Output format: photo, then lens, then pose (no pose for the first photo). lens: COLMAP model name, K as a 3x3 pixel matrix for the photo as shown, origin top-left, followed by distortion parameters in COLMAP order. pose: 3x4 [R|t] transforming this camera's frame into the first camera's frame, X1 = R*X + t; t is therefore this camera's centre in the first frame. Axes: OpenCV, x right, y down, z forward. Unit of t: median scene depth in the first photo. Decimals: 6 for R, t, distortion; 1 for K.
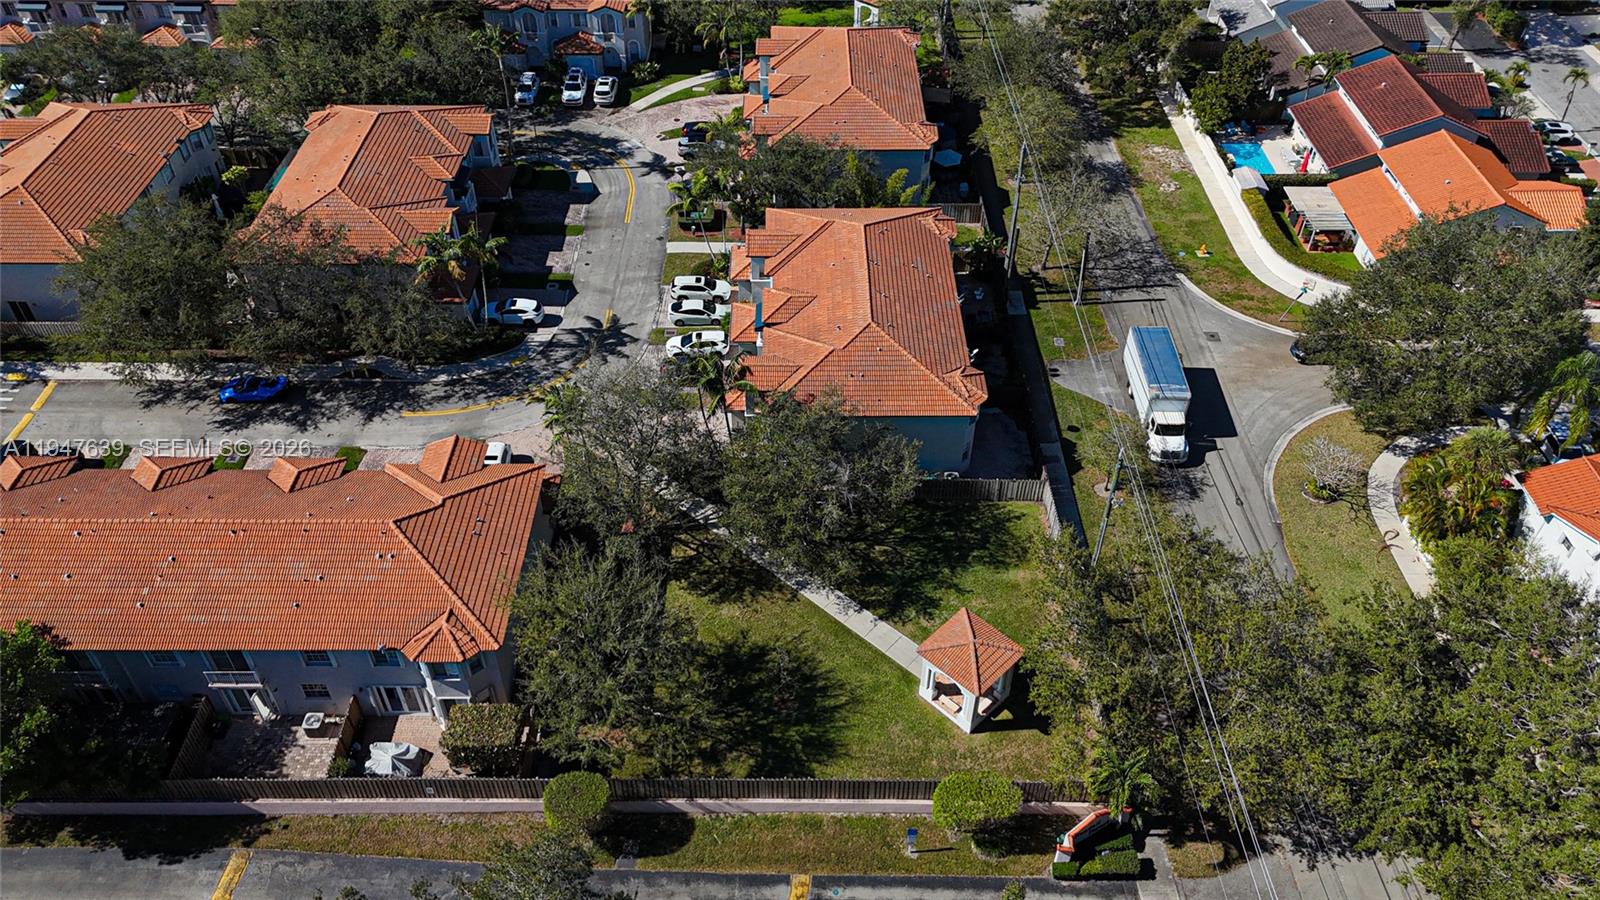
lens RADIAL K [[1179.1, 0, 784.7], [0, 1179.1, 454.0], [0, 0, 1]] dist [0.069307, -0.059025]
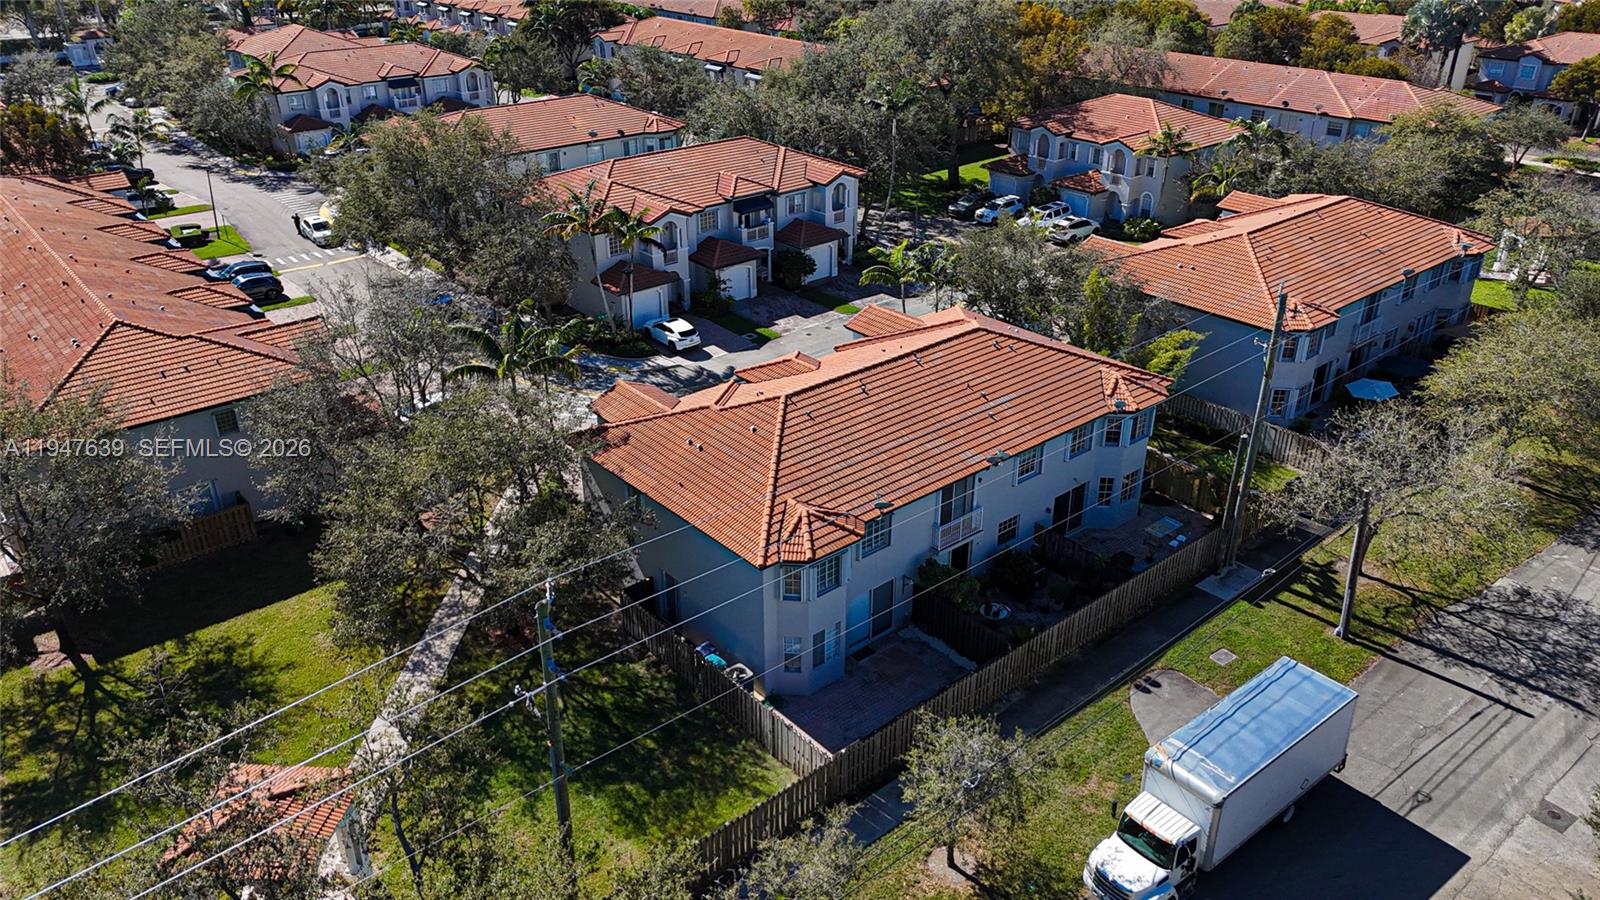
lens RADIAL K [[1179.1, 0, 794.0], [0, 1179.1, 437.6], [0, 0, 1]] dist [0.069307, -0.059025]
pose [[0.649116, 0.338438, -0.681255, 0.439747], [-0.511512, 0.857065, -0.061603, -0.049349], [0.563031, 0.388457, 0.729450, 0.477438]]
